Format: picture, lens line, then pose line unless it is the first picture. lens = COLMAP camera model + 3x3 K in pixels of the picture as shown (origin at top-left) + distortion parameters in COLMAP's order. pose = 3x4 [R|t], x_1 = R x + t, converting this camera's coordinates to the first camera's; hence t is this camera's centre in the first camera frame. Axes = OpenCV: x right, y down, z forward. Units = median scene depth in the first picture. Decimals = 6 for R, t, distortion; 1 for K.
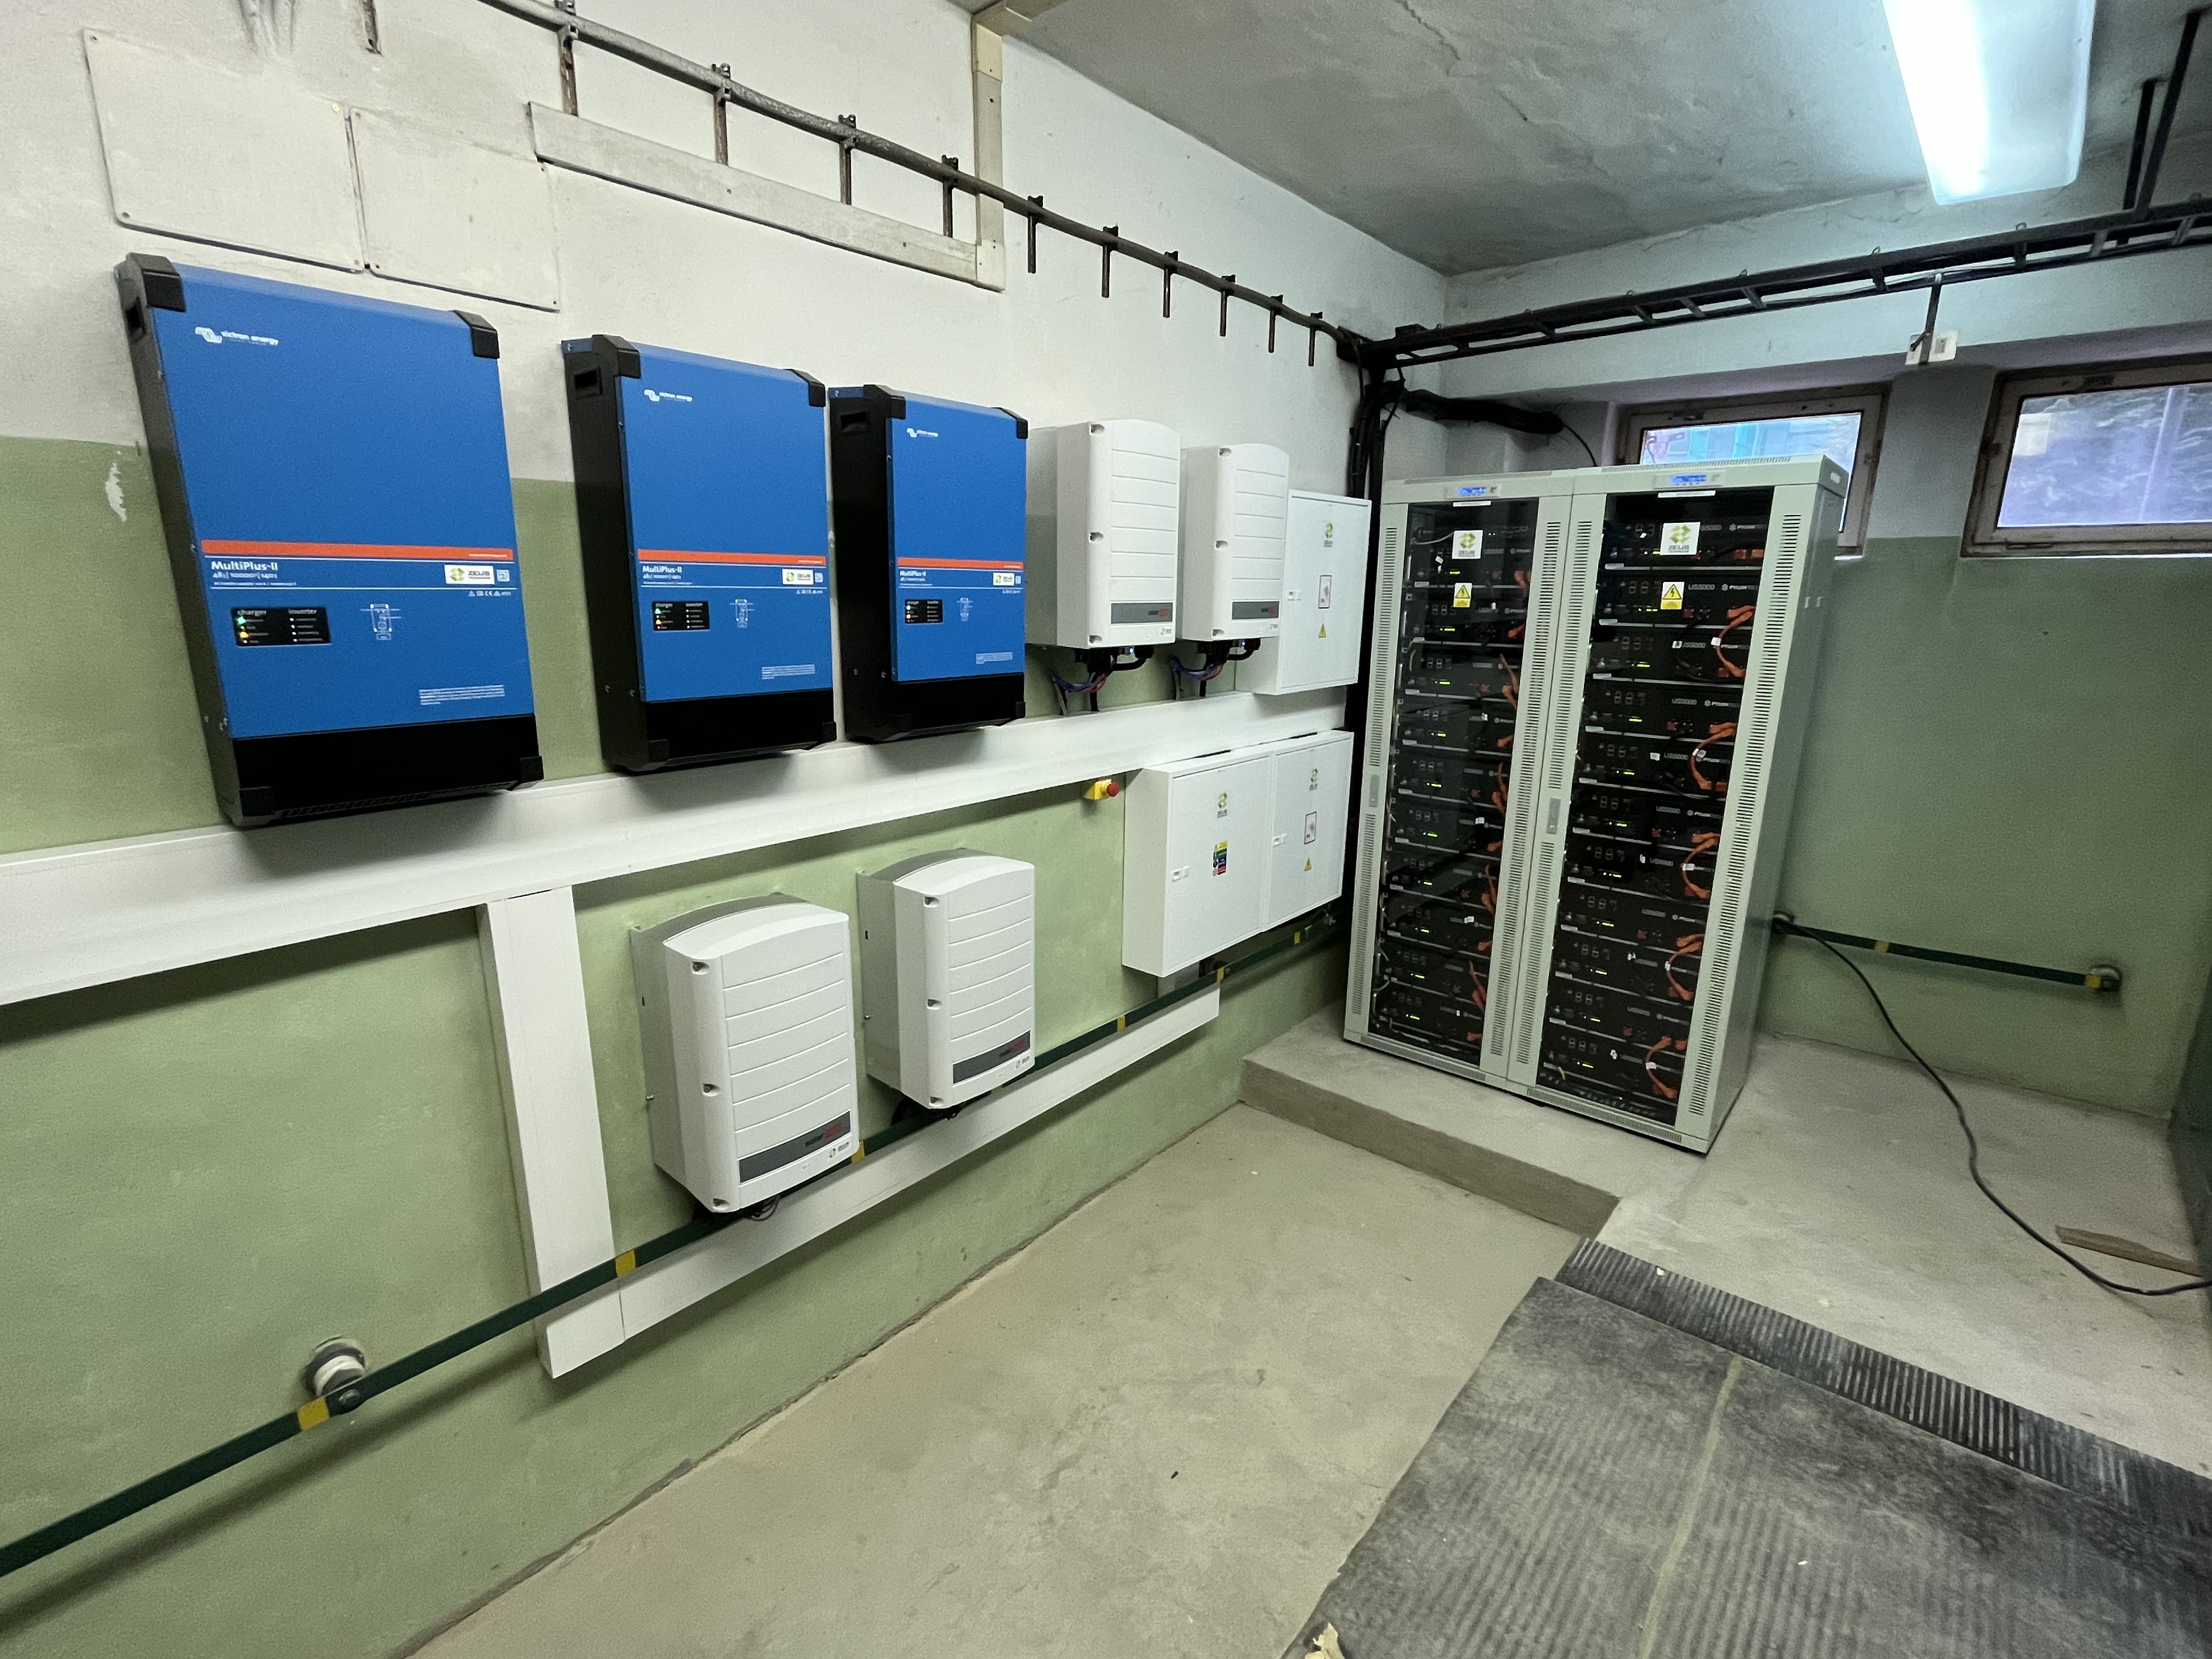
lens RADIAL K [[1005.3, 0, 1094.4], [0, 1005.3, 827.0], [0, 0, 1]] dist [-0.002732, -0.000313]
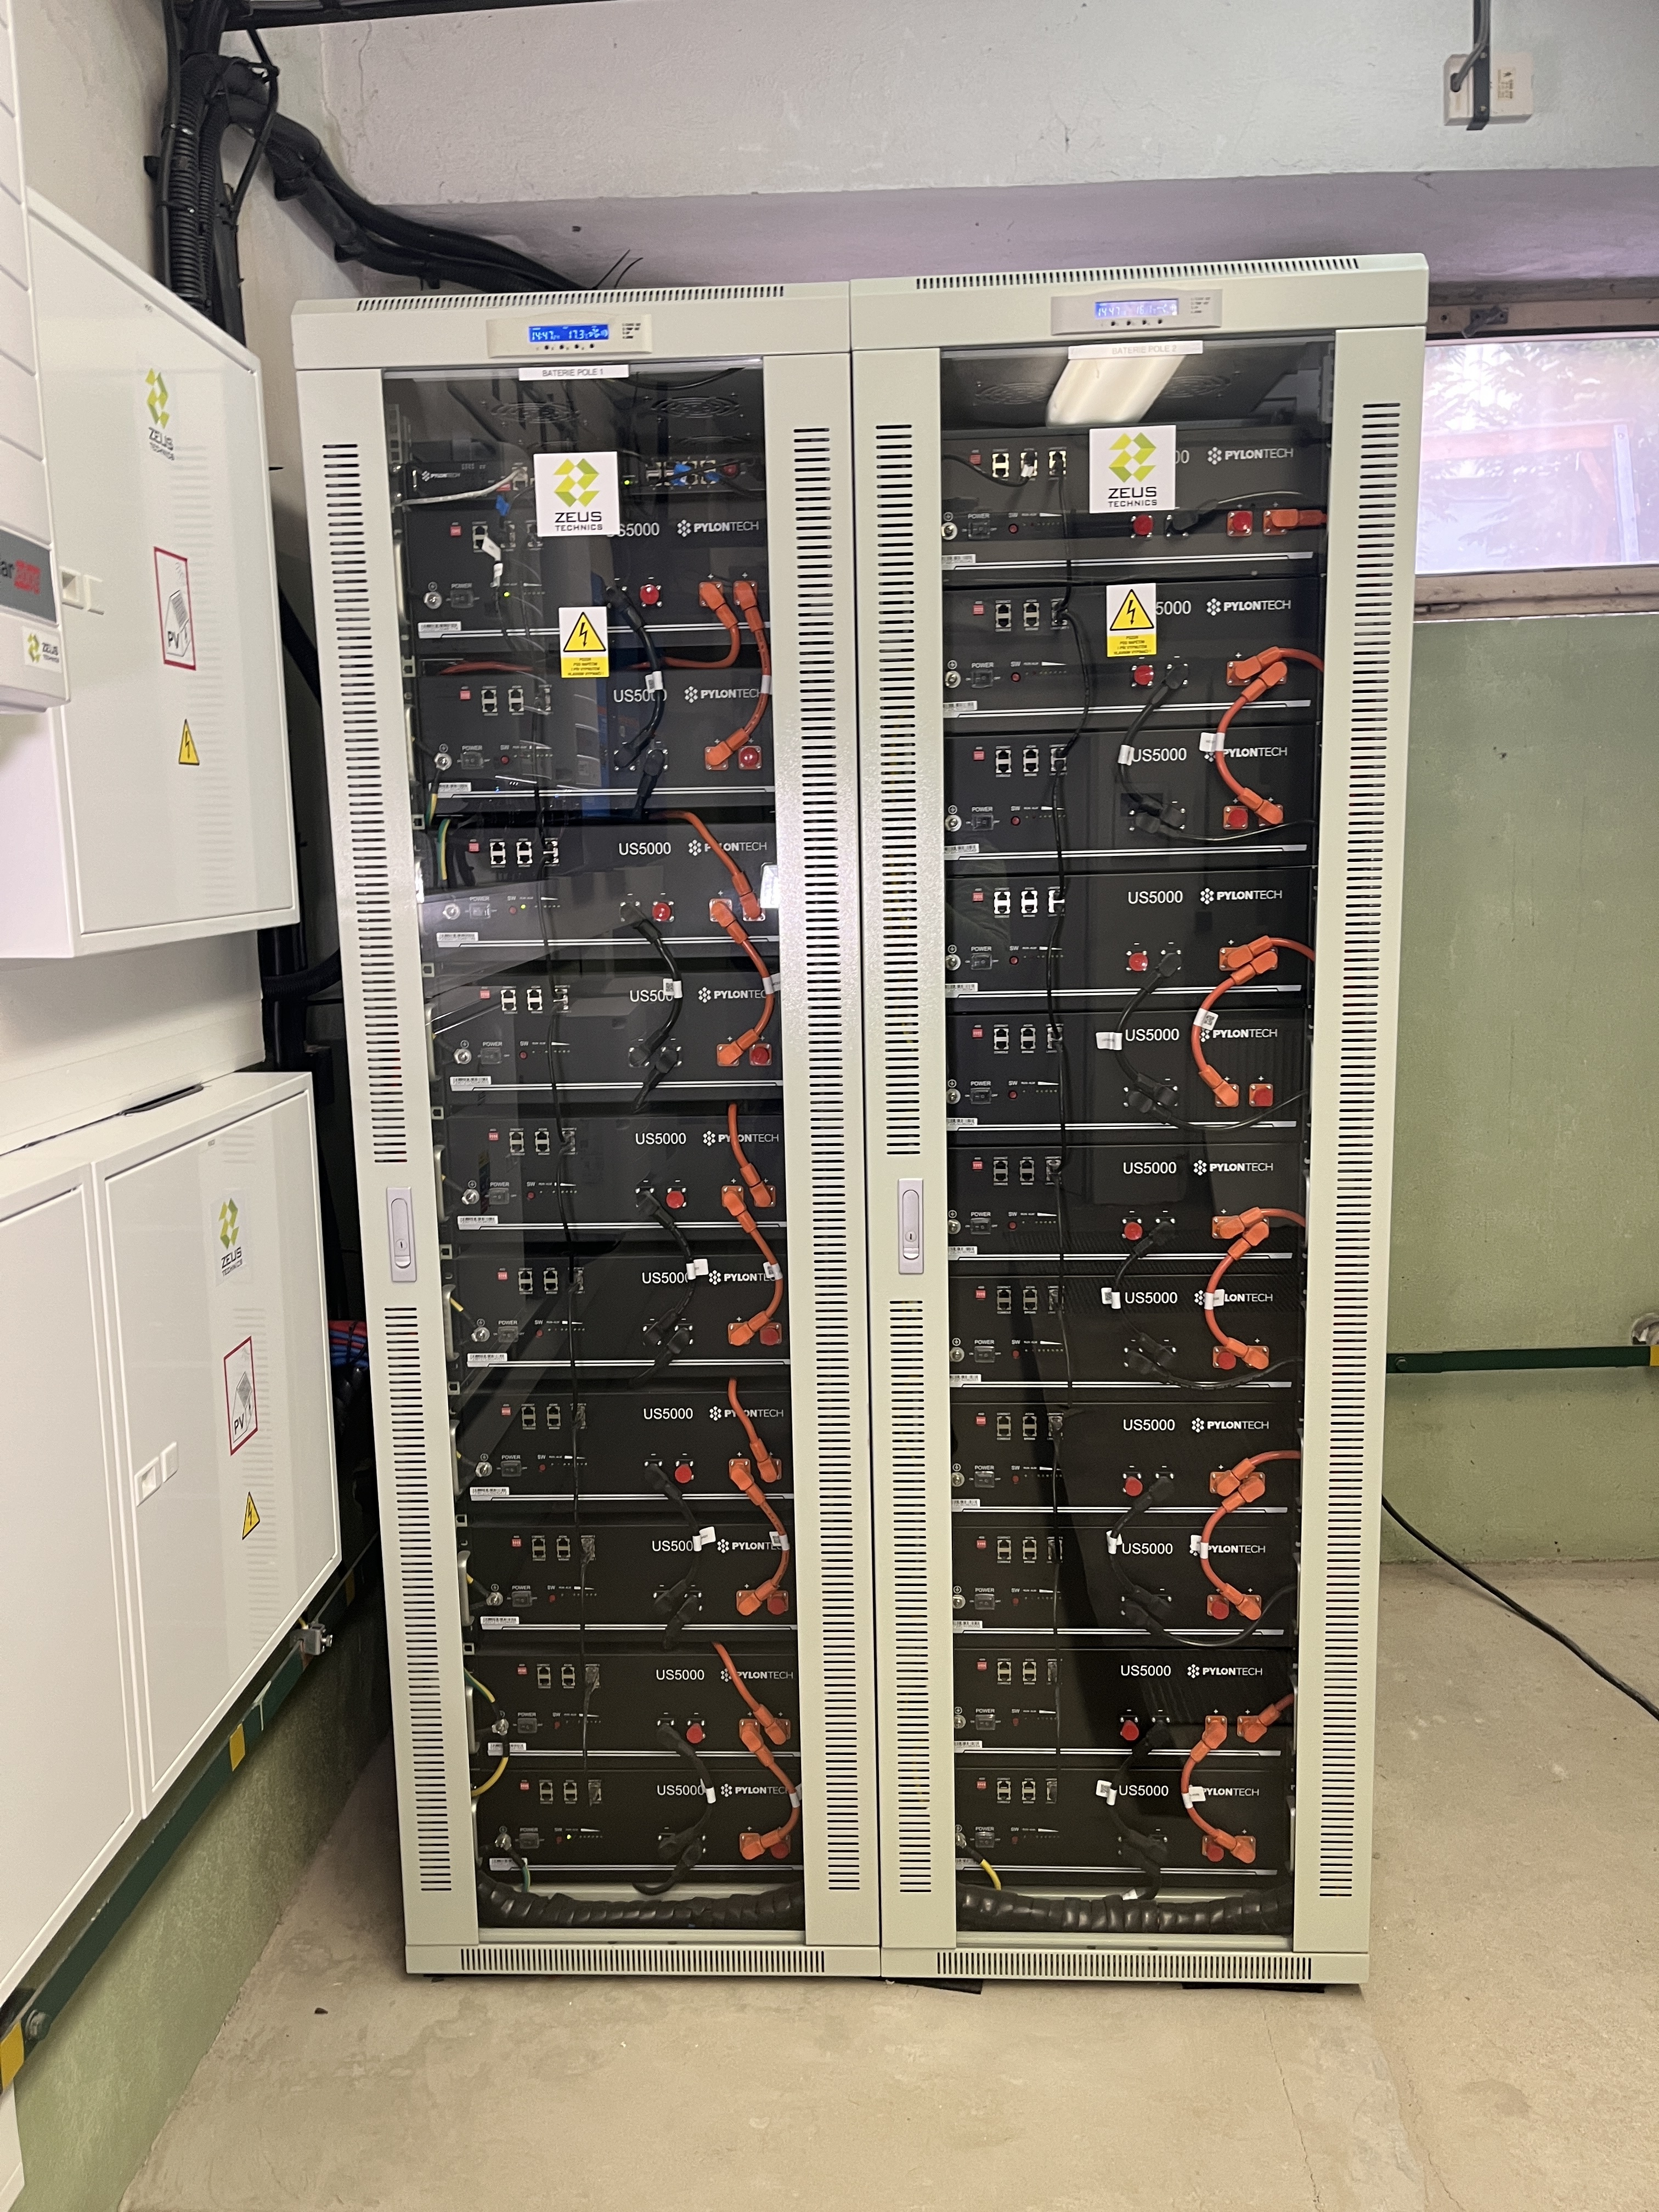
lens RADIAL K [[1675.8, 0, 824.2], [0, 1675.8, 1118.3], [0, 0, 1]] dist [0.016006, -0.006538]
pose [[0.781528, -0.128881, 0.610412, 0.056026], [0.171678, 0.985082, -0.011816, -0.047308], [-0.599783, 0.114029, 0.791996, 0.502015]]
